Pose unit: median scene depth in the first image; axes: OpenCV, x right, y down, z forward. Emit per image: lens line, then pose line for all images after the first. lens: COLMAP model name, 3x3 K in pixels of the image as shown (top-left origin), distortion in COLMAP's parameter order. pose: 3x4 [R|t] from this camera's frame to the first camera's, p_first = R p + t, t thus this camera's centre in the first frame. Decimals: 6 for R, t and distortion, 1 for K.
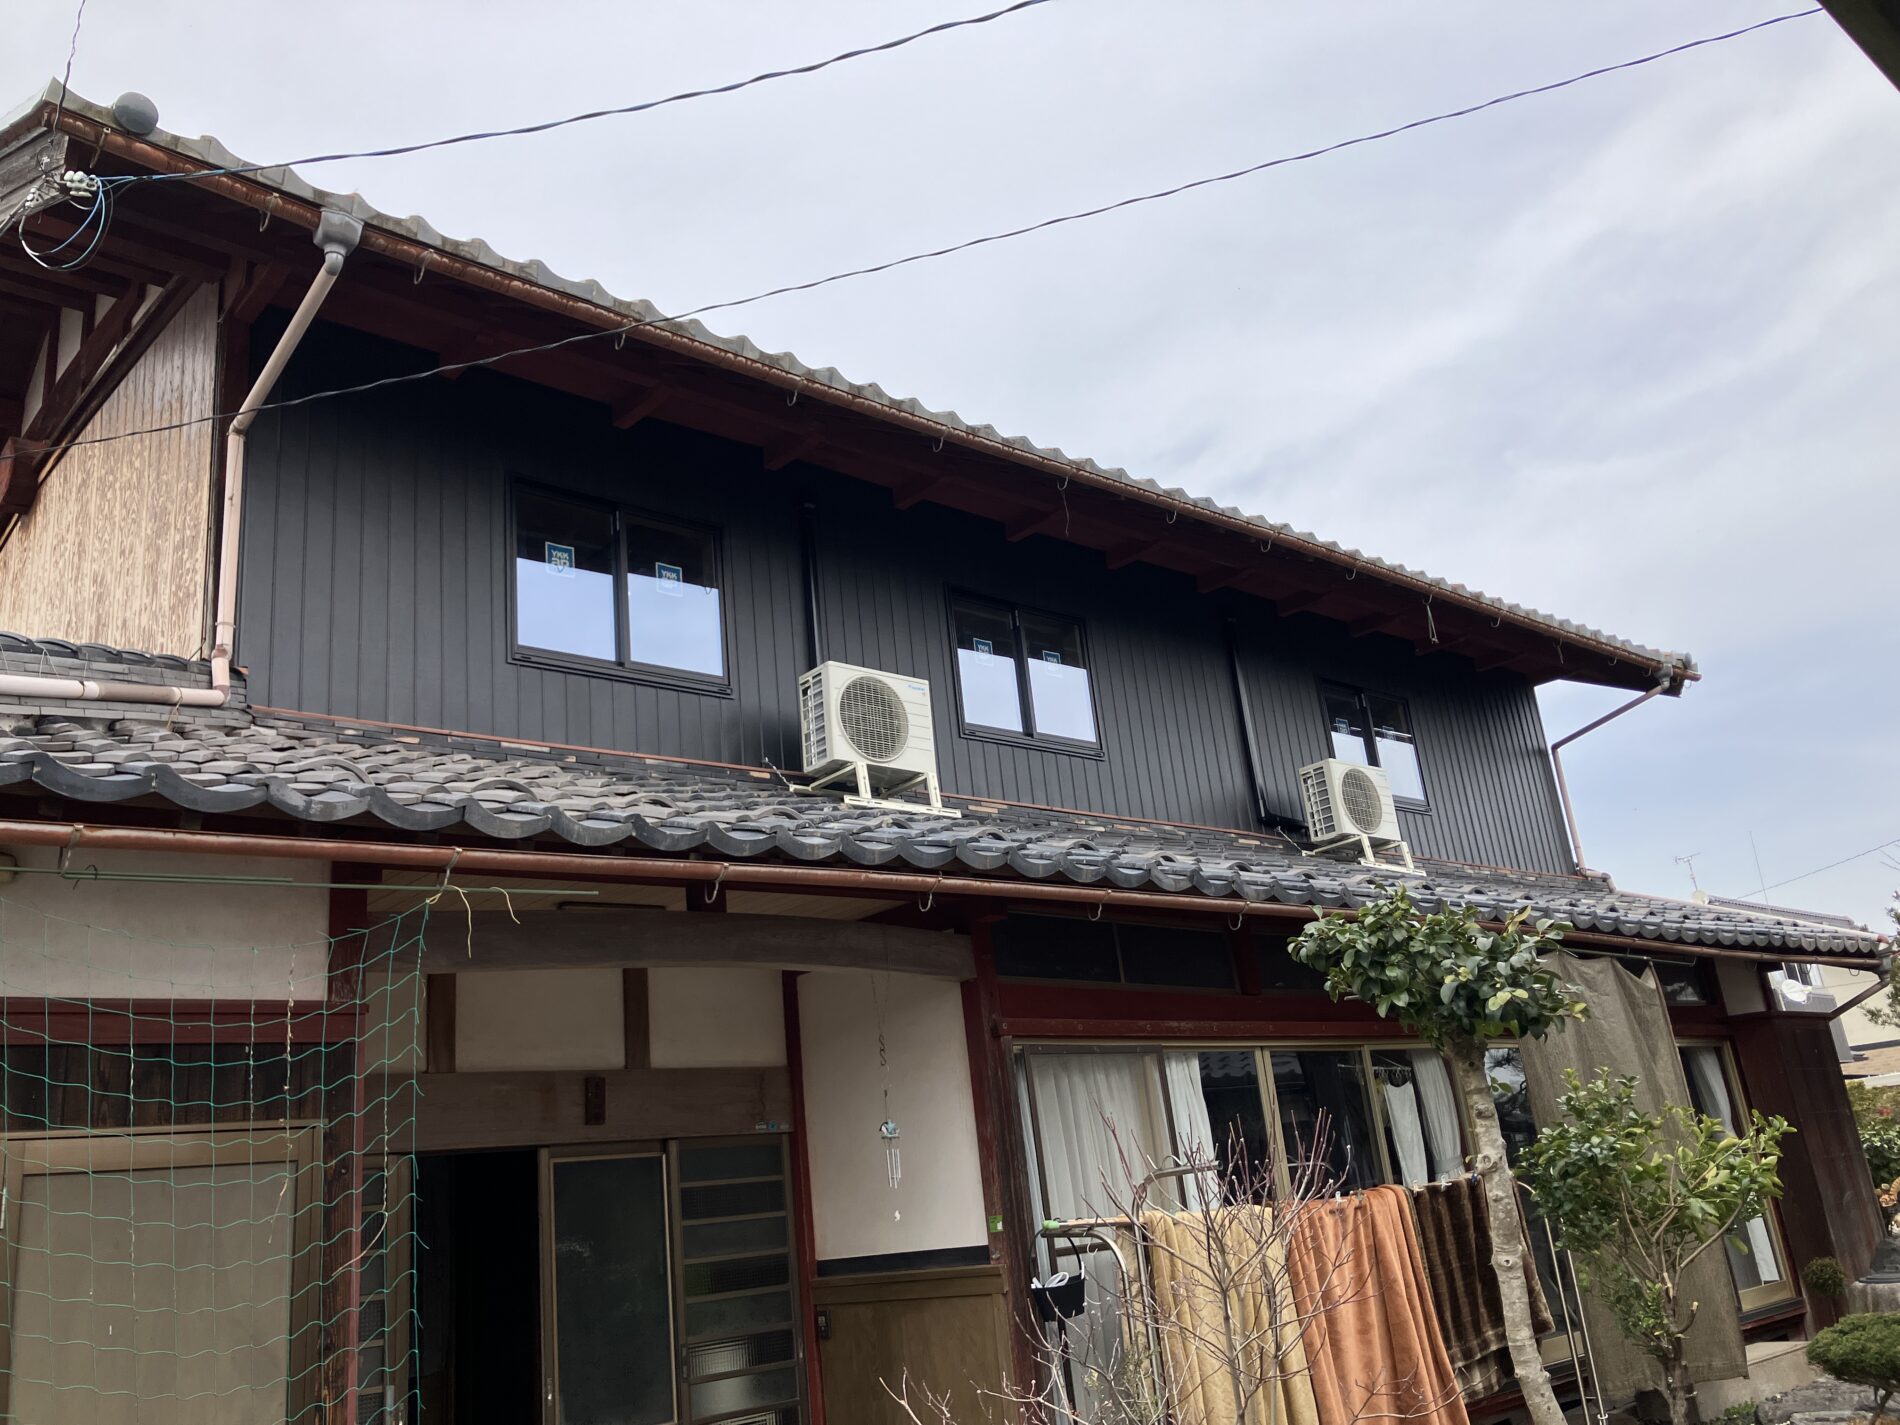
lens RADIAL K [[1547.1, 0, 957.0], [0, 1547.1, 723.2], [0, 0, 1]] dist [0.039020, -0.090701]
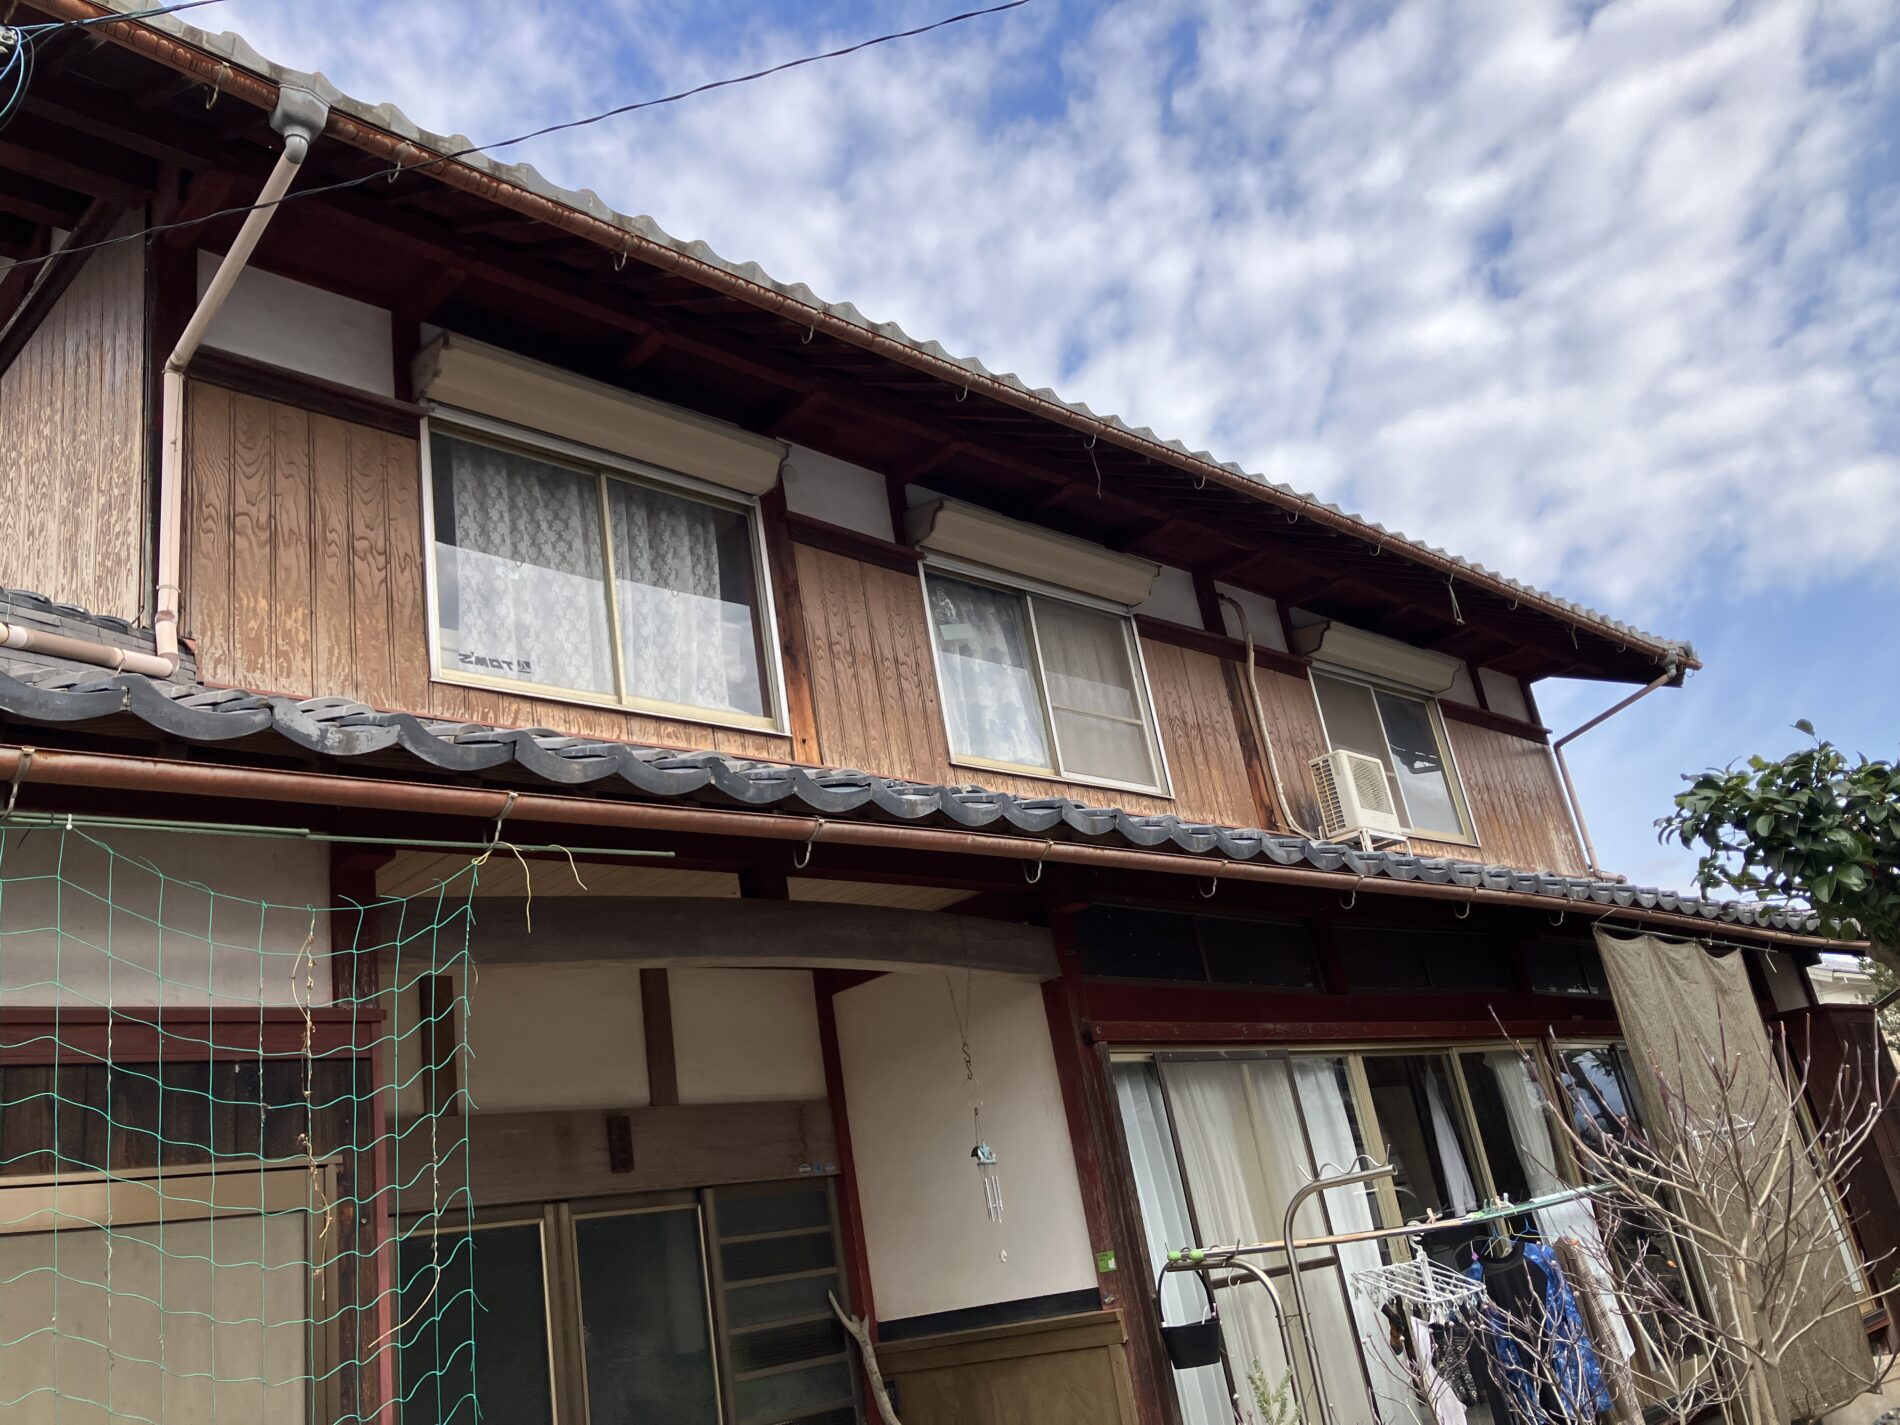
lens RADIAL K [[1564.5, 0, 950.0], [0, 1564.5, 712.5], [0, 0, 1]] dist [0.007725, -0.011972]
pose [[0.997611, -0.039753, 0.056495, -0.092667], [0.042488, 0.997940, -0.048059, 0.056991], [-0.054468, 0.050344, 0.997246, 0.126974]]
